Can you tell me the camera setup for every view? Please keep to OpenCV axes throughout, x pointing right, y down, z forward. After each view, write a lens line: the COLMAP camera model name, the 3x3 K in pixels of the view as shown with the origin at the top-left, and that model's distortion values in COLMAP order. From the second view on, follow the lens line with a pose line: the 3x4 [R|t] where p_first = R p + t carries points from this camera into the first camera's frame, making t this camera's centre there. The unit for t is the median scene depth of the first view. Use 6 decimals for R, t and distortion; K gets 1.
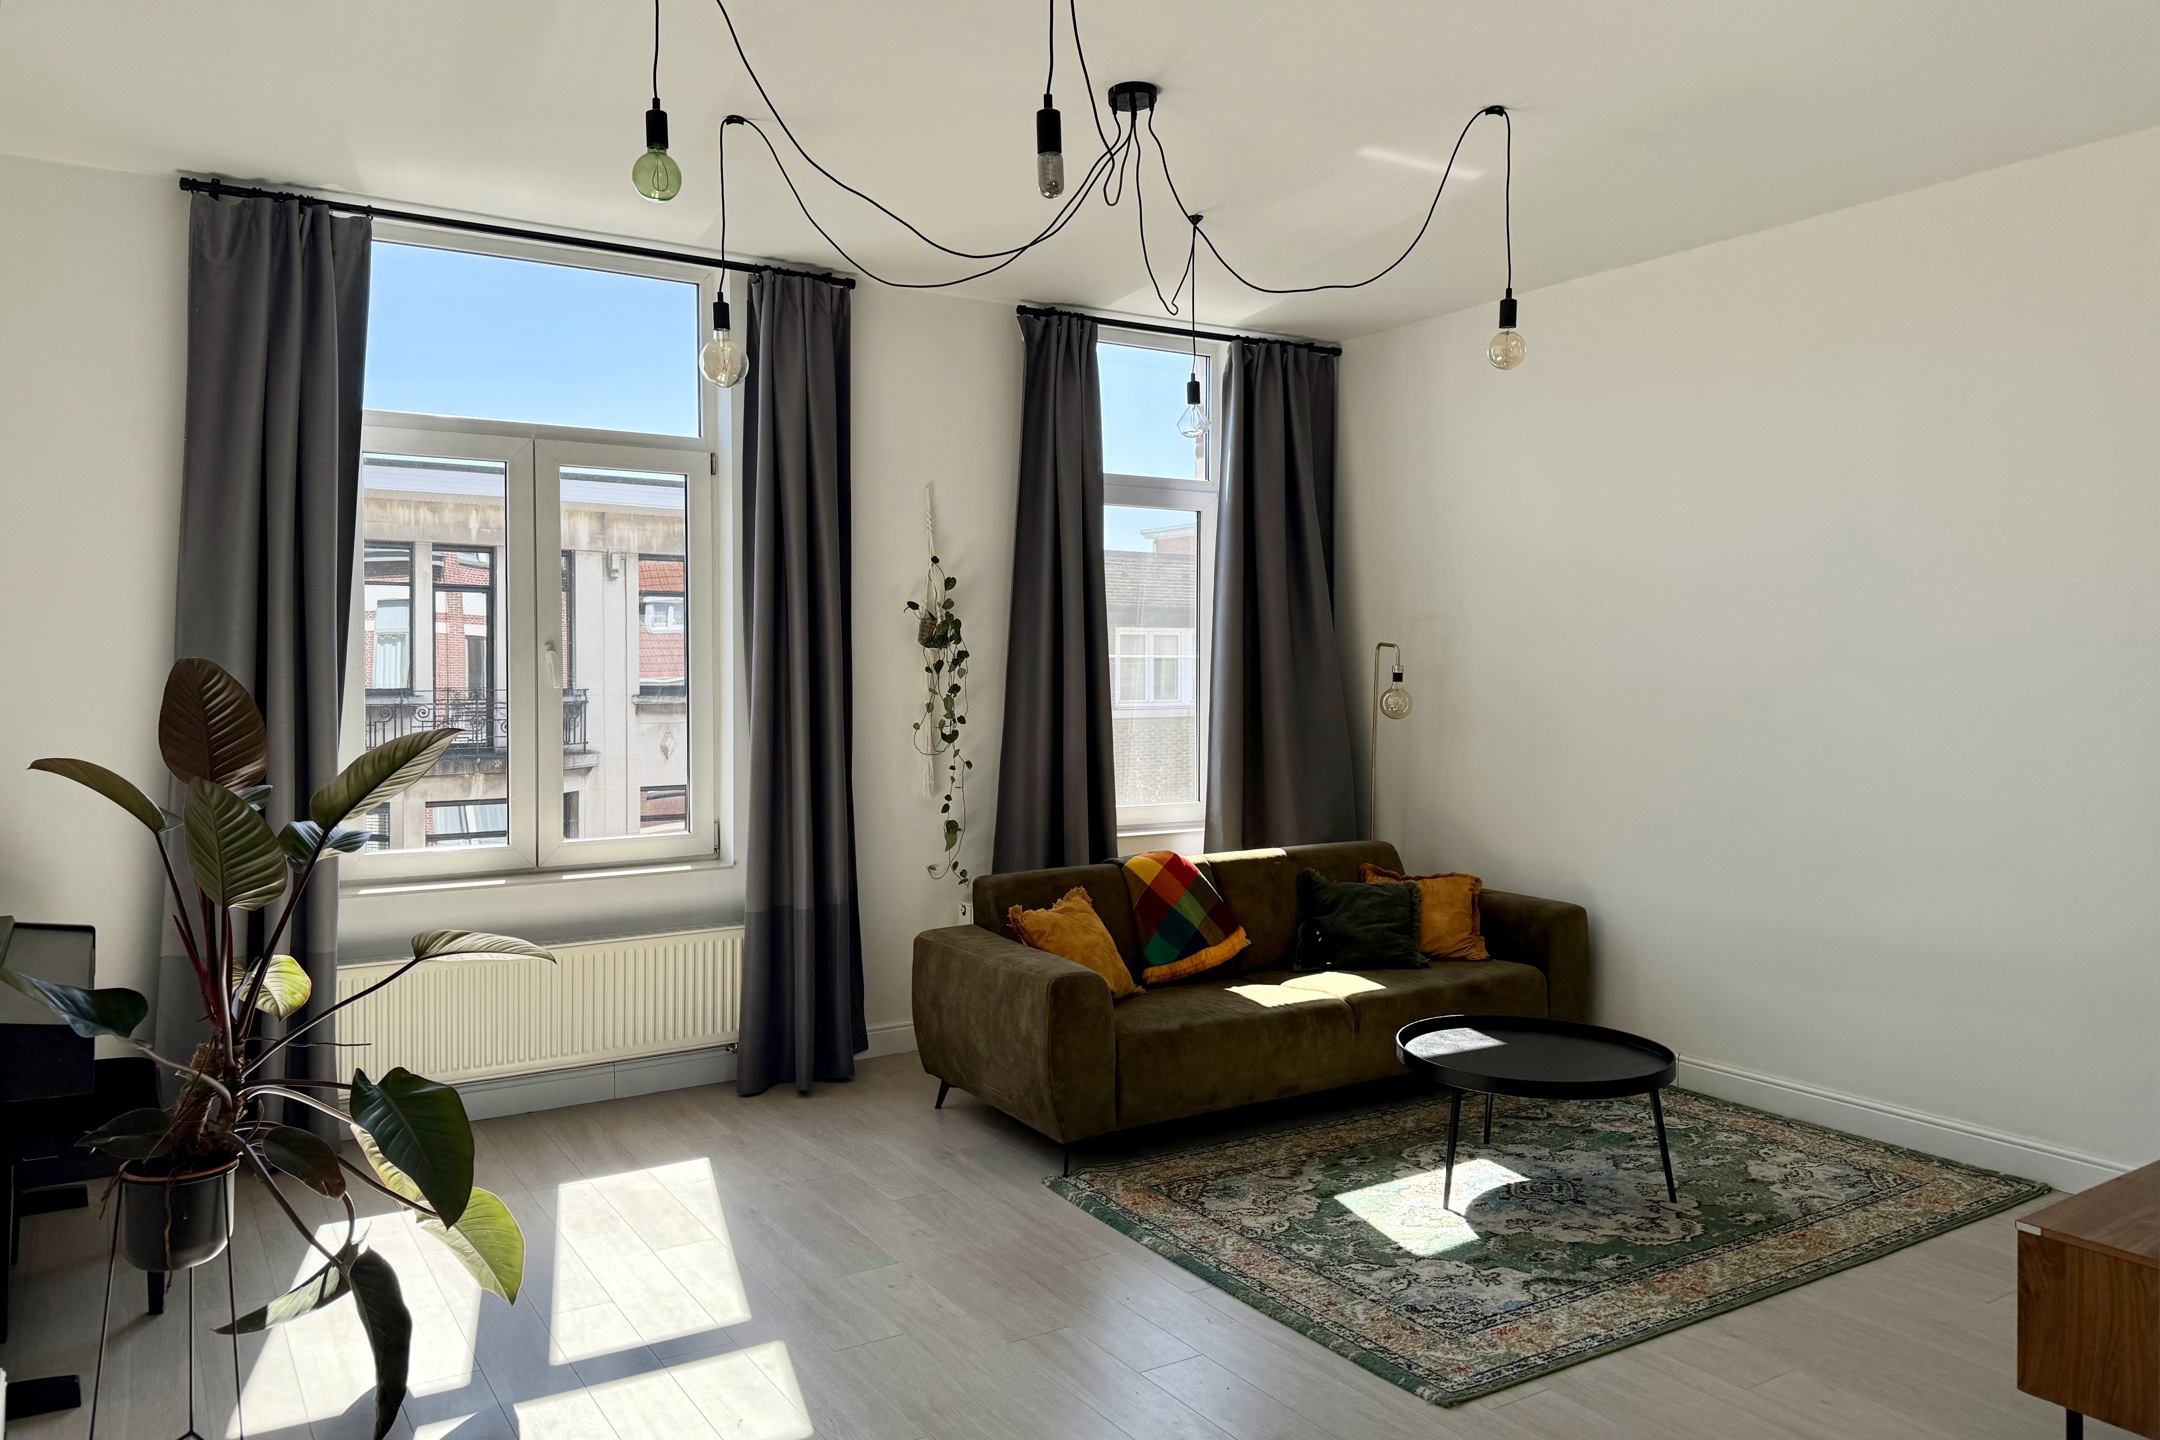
lens RADIAL K [[1507.7, 0, 1092.0], [0, 1507.7, 708.1], [0, 0, 1]] dist [0.005353, -0.013944]
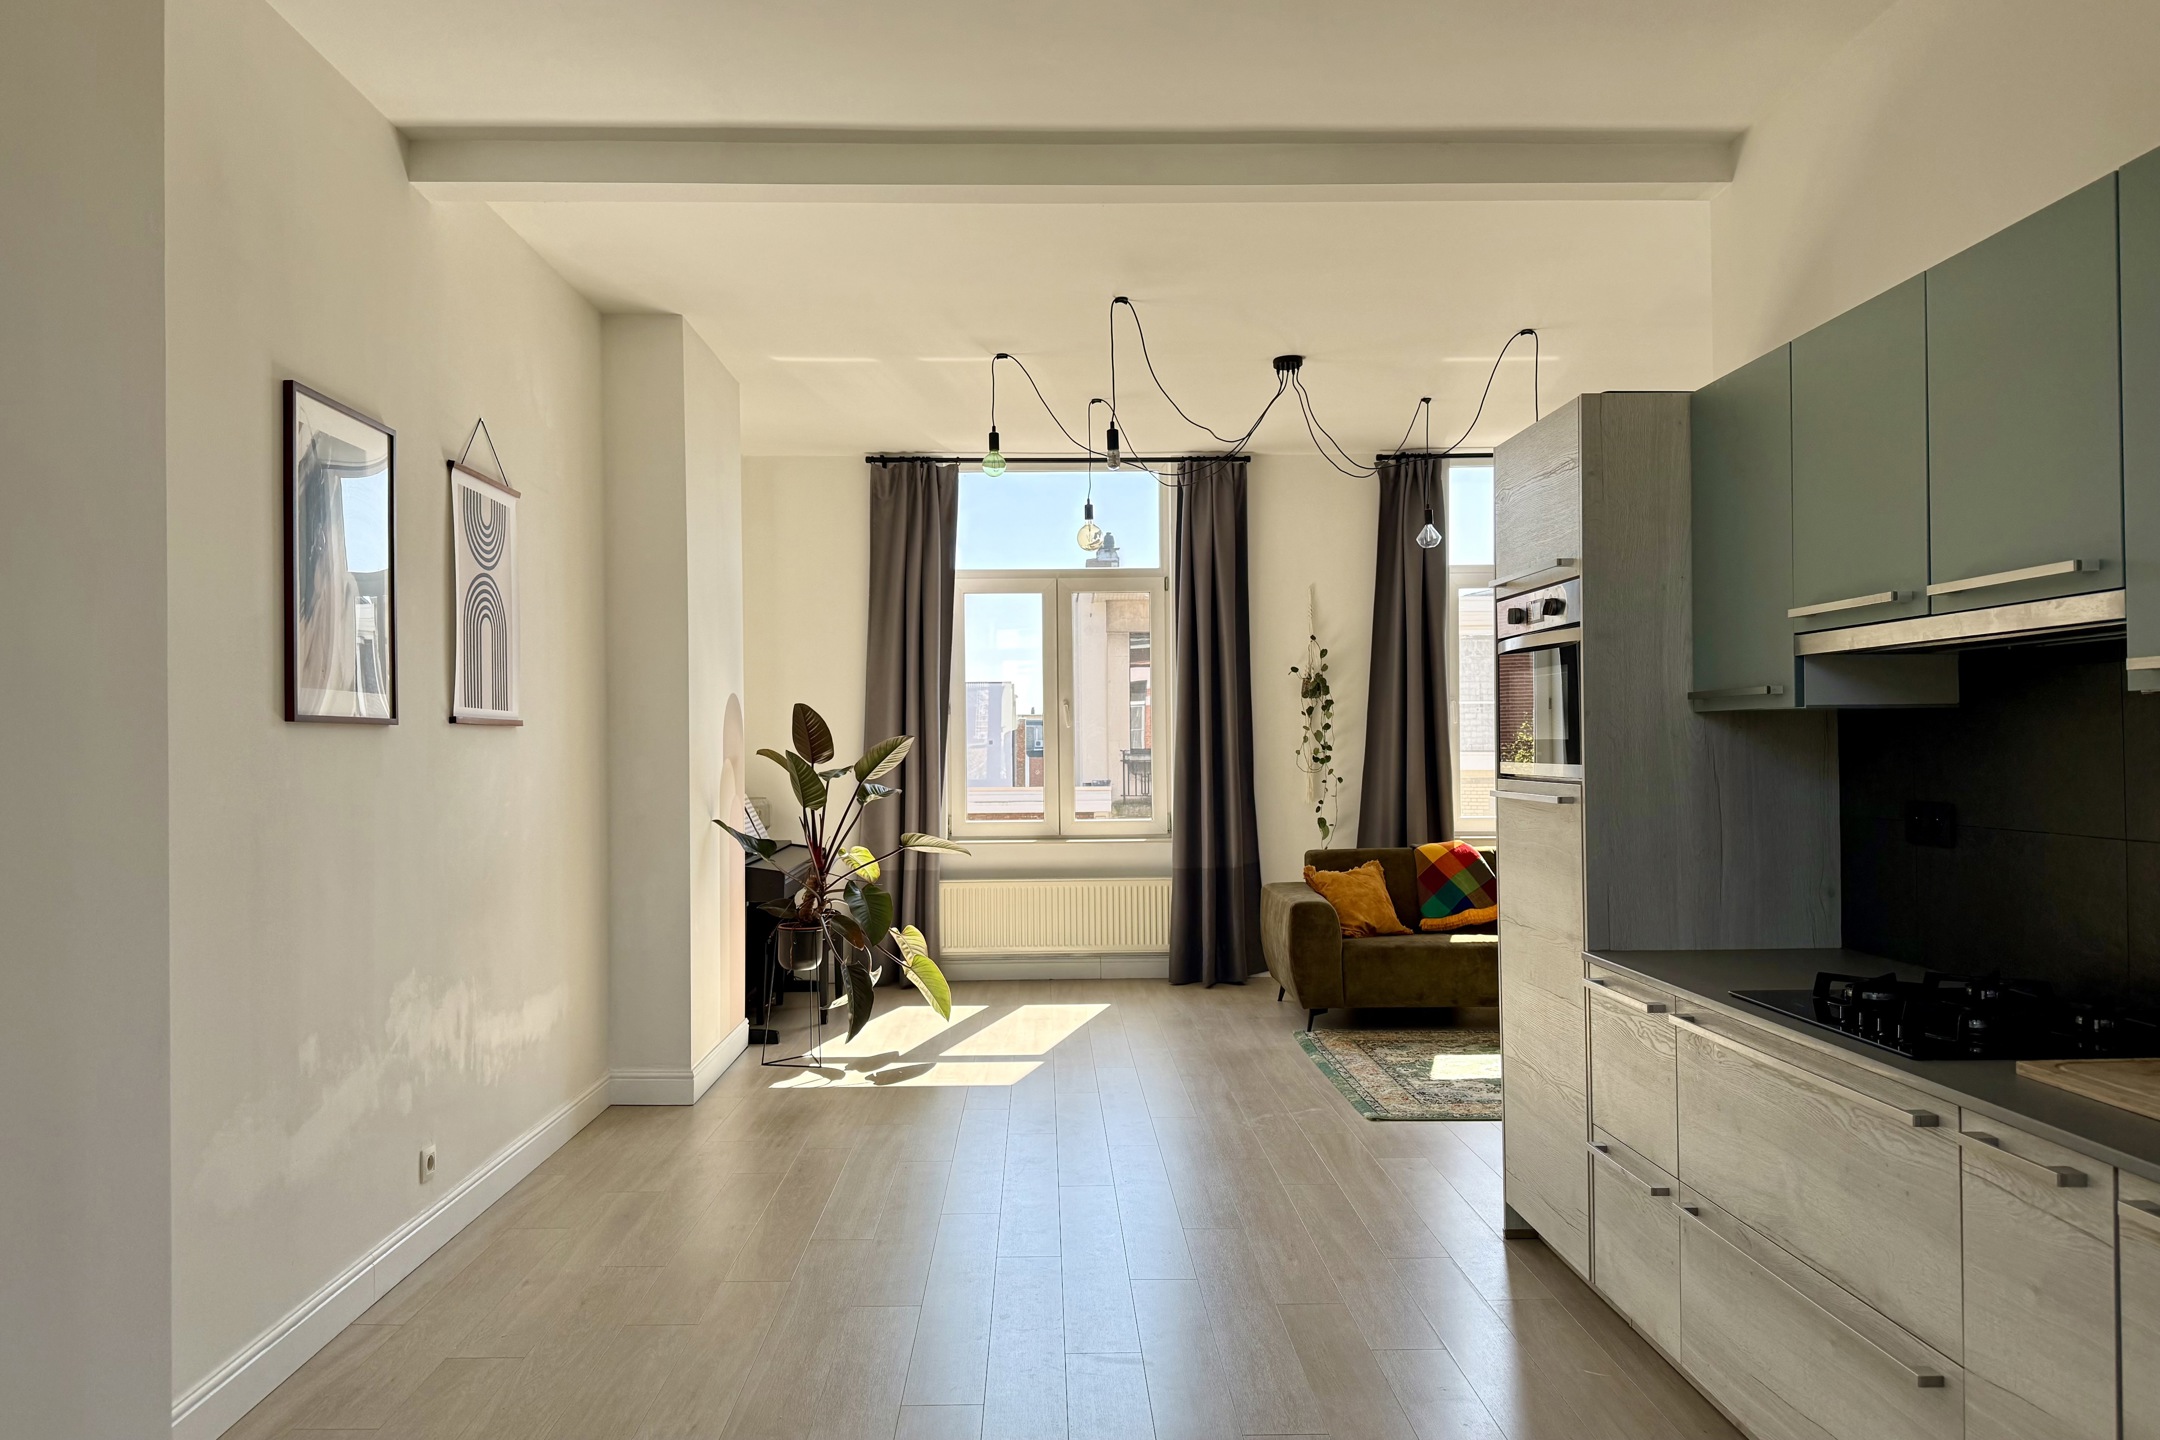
lens RADIAL K [[1507.7, 0, 1074.7], [0, 1507.7, 730.0], [0, 0, 1]] dist [0.005353, -0.013944]
pose [[0.852587, -0.010363, -0.522482, 0.485839], [-0.007120, 0.999480, -0.031444, 0.040004], [0.522537, 0.030529, 0.852070, -0.377662]]
